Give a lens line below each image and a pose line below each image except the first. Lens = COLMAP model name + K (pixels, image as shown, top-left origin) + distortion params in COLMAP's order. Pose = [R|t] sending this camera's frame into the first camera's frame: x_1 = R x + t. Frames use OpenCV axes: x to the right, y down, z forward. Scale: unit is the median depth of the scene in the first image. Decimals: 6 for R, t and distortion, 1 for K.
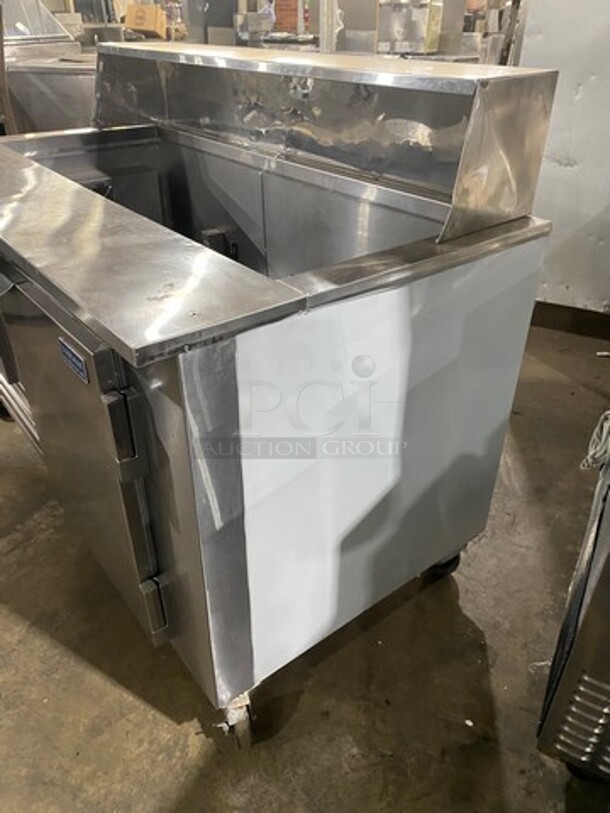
lens RADIAL K [[618.7, 0, 303.6], [0, 618.7, 402.6], [0, 0, 1]] dist [0.004349, 0.002561]
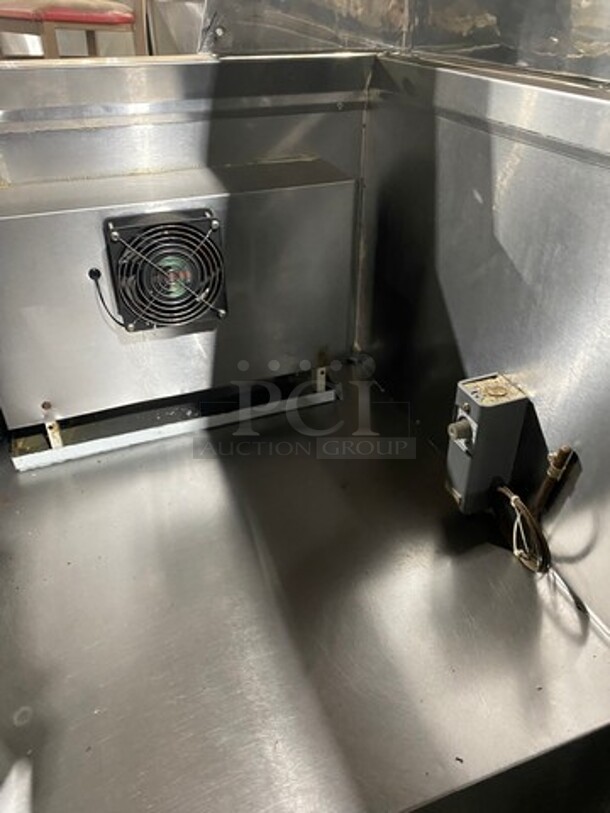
lens RADIAL K [[618.7, 0, 303.6], [0, 618.7, 402.6], [0, 0, 1]] dist [0.004349, 0.002561]
pose [[0.954871, 0.162846, -0.248399, -0.156234], [-0.156895, 0.986648, 0.043708, -0.260660], [0.252200, -0.002763, 0.967671, 0.650655]]
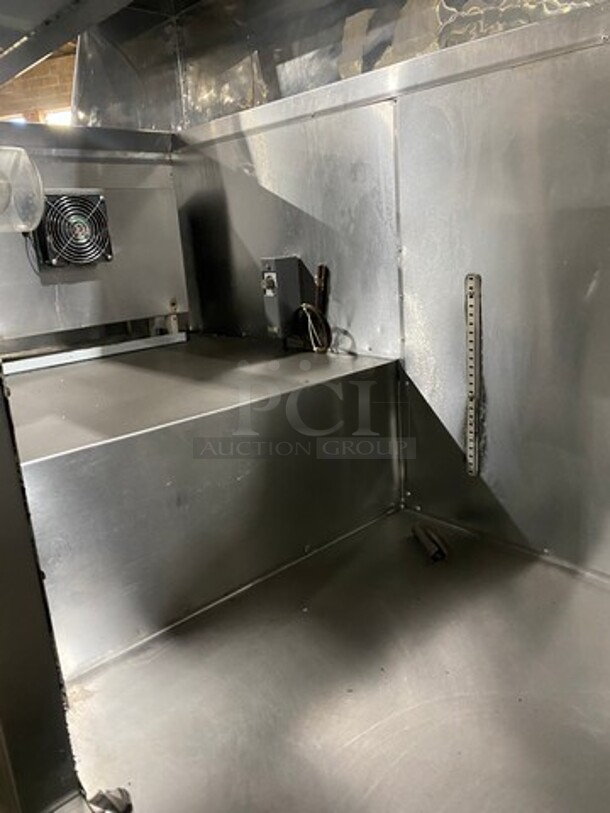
lens RADIAL K [[618.7, 0, 303.6], [0, 618.7, 402.6], [0, 0, 1]] dist [0.004349, 0.002561]
pose [[0.994441, -0.088145, 0.057605, -0.165205], [0.101107, 0.952115, -0.288537, 0.023968], [-0.029414, 0.292757, 0.955734, 0.470773]]
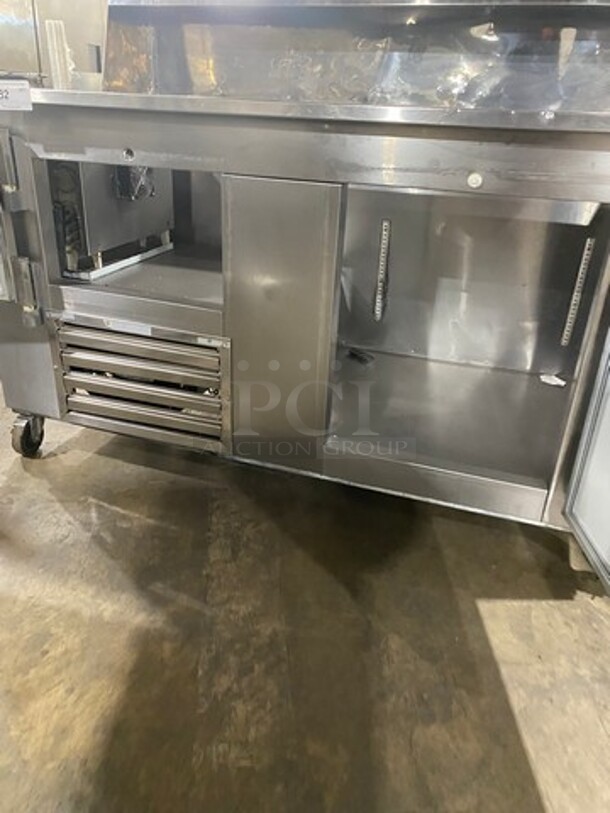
lens RADIAL K [[618.7, 0, 303.6], [0, 618.7, 402.6], [0, 0, 1]] dist [0.004349, 0.002561]
pose [[0.835227, -0.209139, 0.508584, -0.628226], [0.260882, 0.964851, -0.031672, 0.077850], [-0.484083, 0.159134, 0.860430, 0.180136]]
